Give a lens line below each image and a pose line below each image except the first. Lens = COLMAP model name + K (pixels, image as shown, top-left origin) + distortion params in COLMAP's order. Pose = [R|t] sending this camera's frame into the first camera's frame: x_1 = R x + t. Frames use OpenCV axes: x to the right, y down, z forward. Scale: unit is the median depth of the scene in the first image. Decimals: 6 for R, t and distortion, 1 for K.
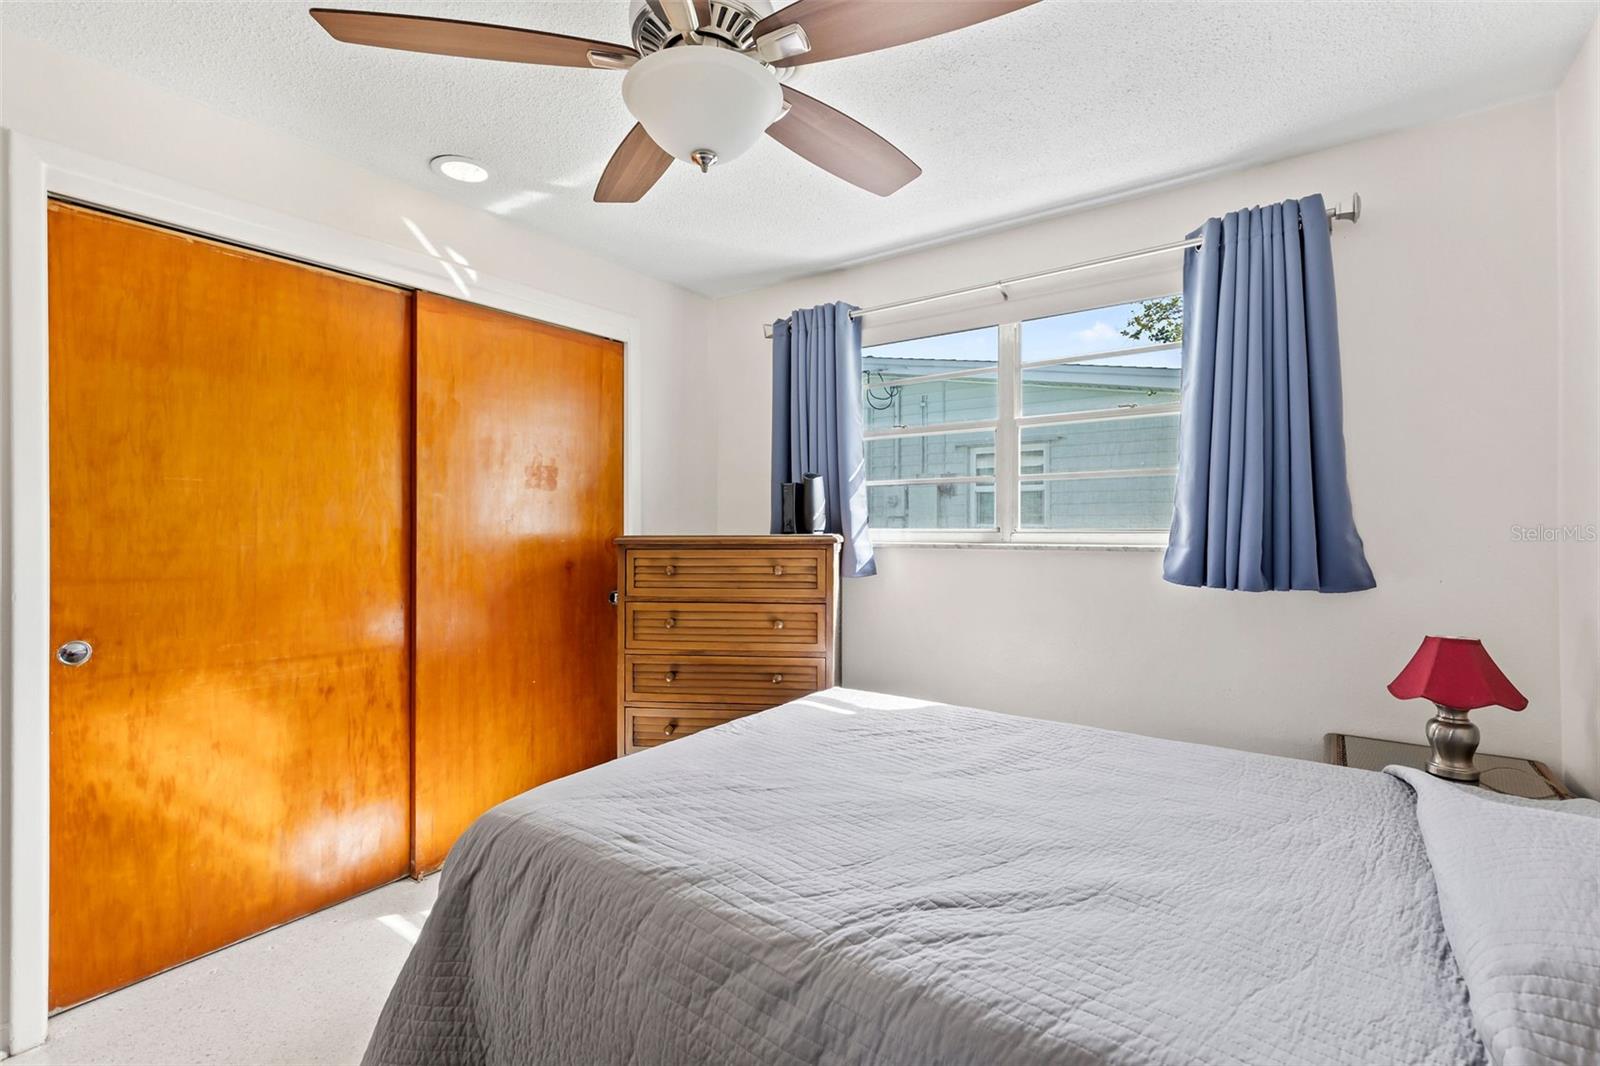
lens RADIAL K [[723.4, 0, 790.7], [0, 723.4, 511.4], [0, 0, 1]] dist [0.017215, 0.000274]
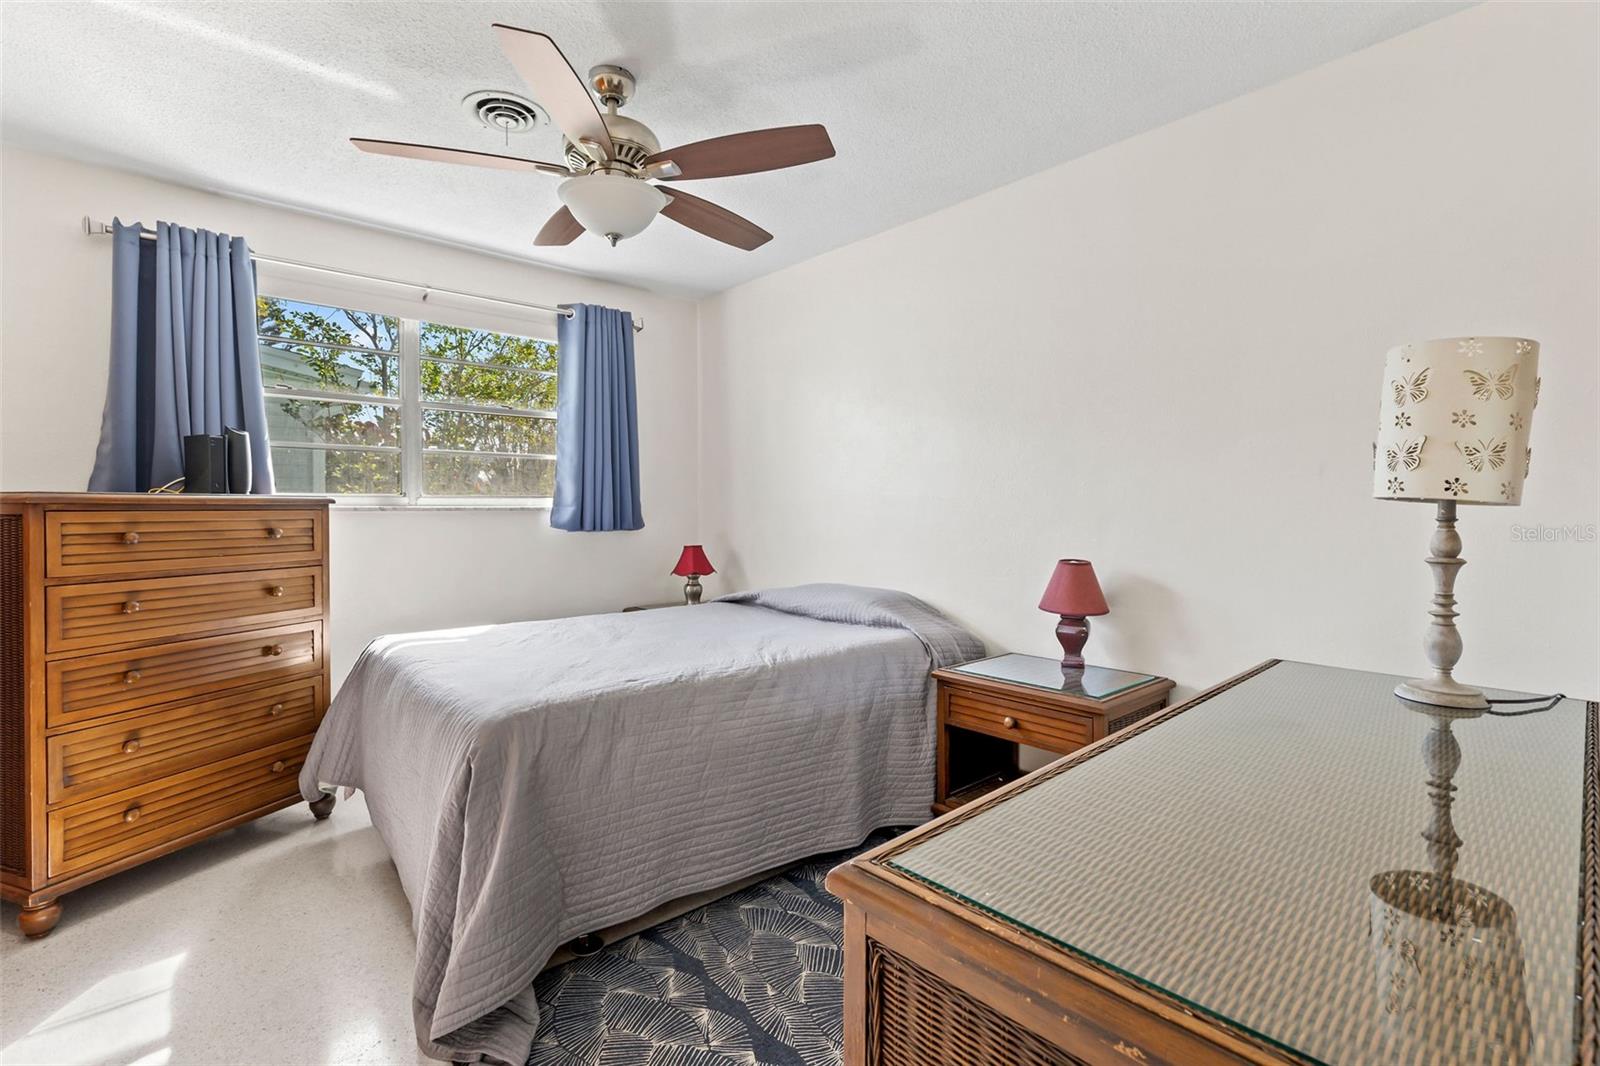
lens RADIAL K [[723.4, 0, 790.7], [0, 723.4, 511.4], [0, 0, 1]] dist [0.017215, 0.000274]
pose [[0.233488, -0.002245, 0.972357, -0.873895], [-0.024146, 0.999676, 0.008106, 0.034621], [-0.972060, -0.025371, 0.233358, 0.167201]]
